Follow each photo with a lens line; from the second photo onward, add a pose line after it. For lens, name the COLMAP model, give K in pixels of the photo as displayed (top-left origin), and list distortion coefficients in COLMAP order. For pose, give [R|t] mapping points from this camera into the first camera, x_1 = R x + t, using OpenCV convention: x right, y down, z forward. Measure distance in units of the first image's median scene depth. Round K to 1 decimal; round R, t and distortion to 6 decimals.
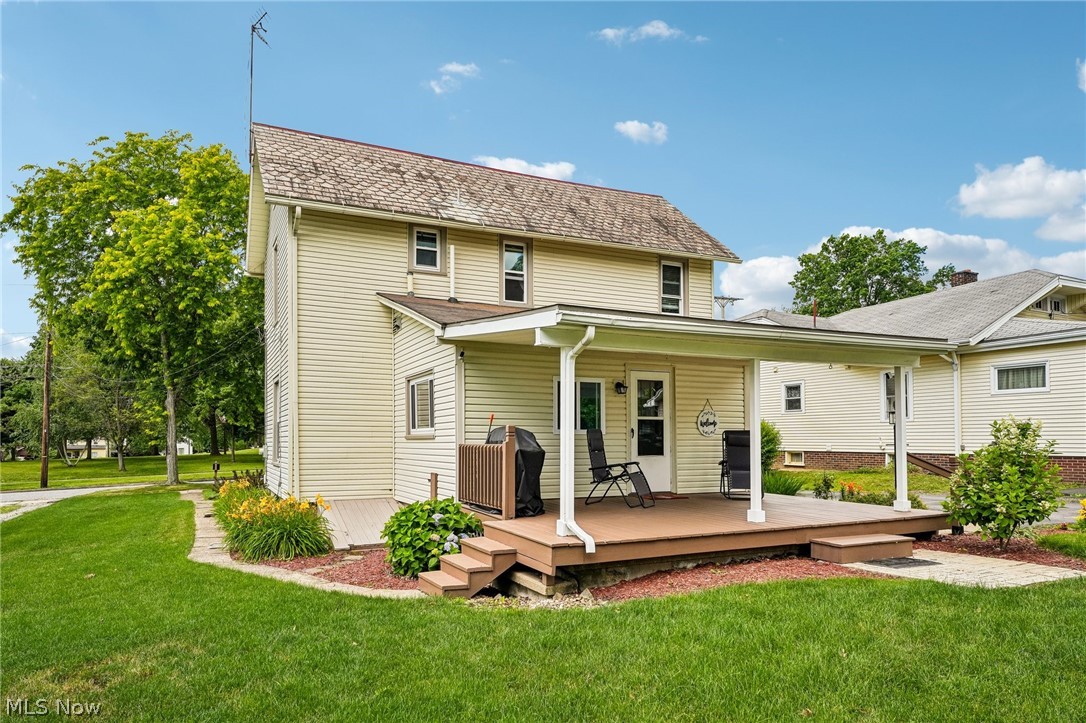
lens RADIAL K [[643.3, 0, 555.6], [0, 643.3, 389.1], [0, 0, 1]] dist [0.015155, -0.000916]
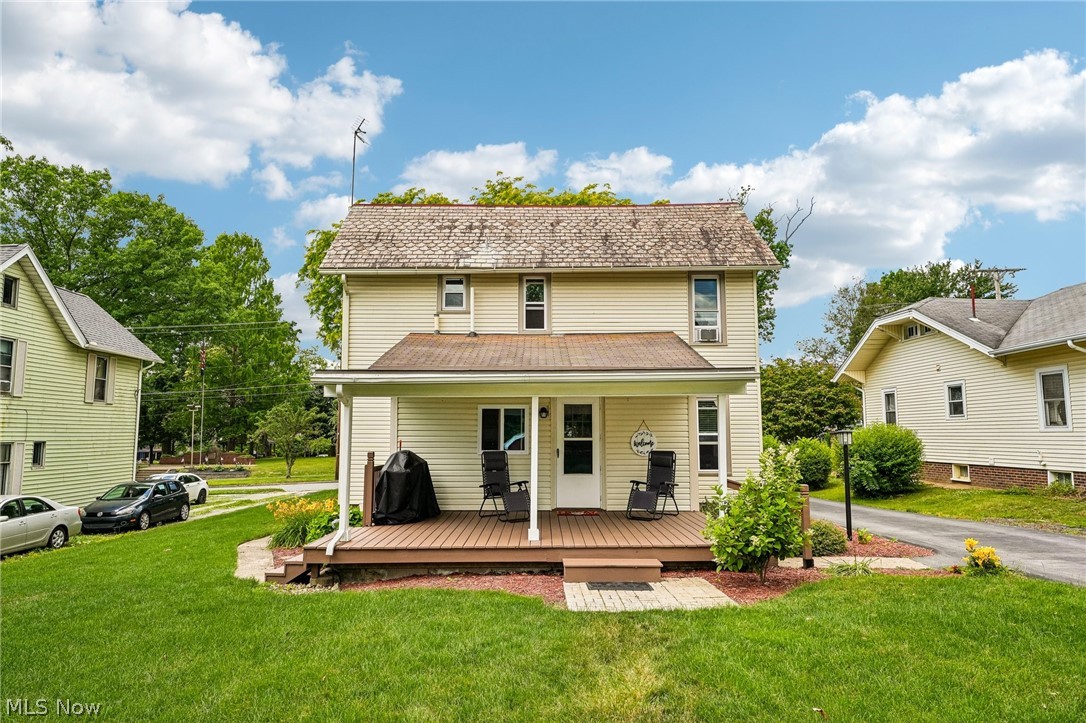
lens RADIAL K [[673.9, 0, 575.8], [0, 673.9, 333.3], [0, 0, 1]] dist [0.020437, -0.002872]
pose [[0.916529, -0.058197, -0.395712, 0.502967], [0.029185, 0.996451, -0.078950, -0.036583], [0.398903, 0.060811, 0.914975, -0.053106]]
